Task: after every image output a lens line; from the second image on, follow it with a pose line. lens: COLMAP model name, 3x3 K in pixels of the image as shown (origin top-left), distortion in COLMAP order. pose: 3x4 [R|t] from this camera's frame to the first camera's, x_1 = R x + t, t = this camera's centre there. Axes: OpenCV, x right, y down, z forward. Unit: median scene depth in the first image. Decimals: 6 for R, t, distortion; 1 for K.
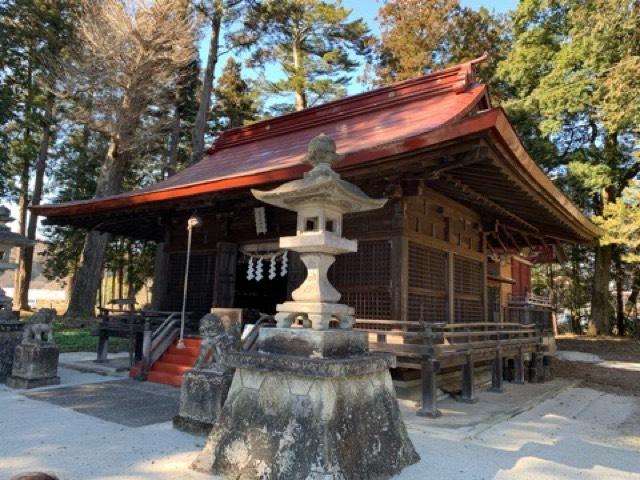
lens RADIAL K [[488.9, 0, 320.0], [0, 488.9, 240.0], [0, 0, 1]] dist [0.033097, -0.008073]
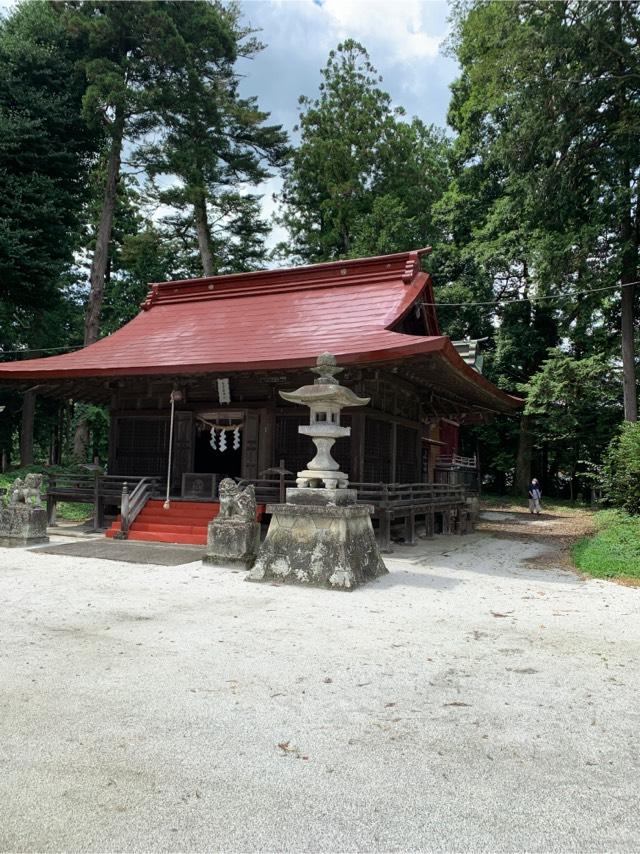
lens RADIAL K [[652.3, 0, 320.0], [0, 652.3, 427.0], [0, 0, 1]] dist [0.033097, -0.008073]
pose [[0.980204, 0.008304, 0.197816, -0.236711], [-0.023182, 0.997061, 0.073016, -0.084562], [-0.196628, -0.076156, 0.977516, -0.523670]]
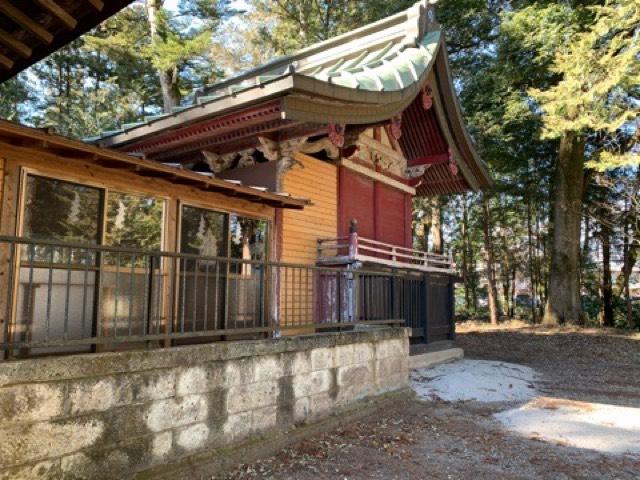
lens RADIAL K [[488.9, 0, 320.0], [0, 488.9, 240.0], [0, 0, 1]] dist [0.033097, -0.008073]
pose [[0.999820, -0.018578, -0.003824, 0.808789], [0.018666, 0.999524, 0.024555, 0.207578], [0.003366, -0.024622, 0.999691, 1.193916]]
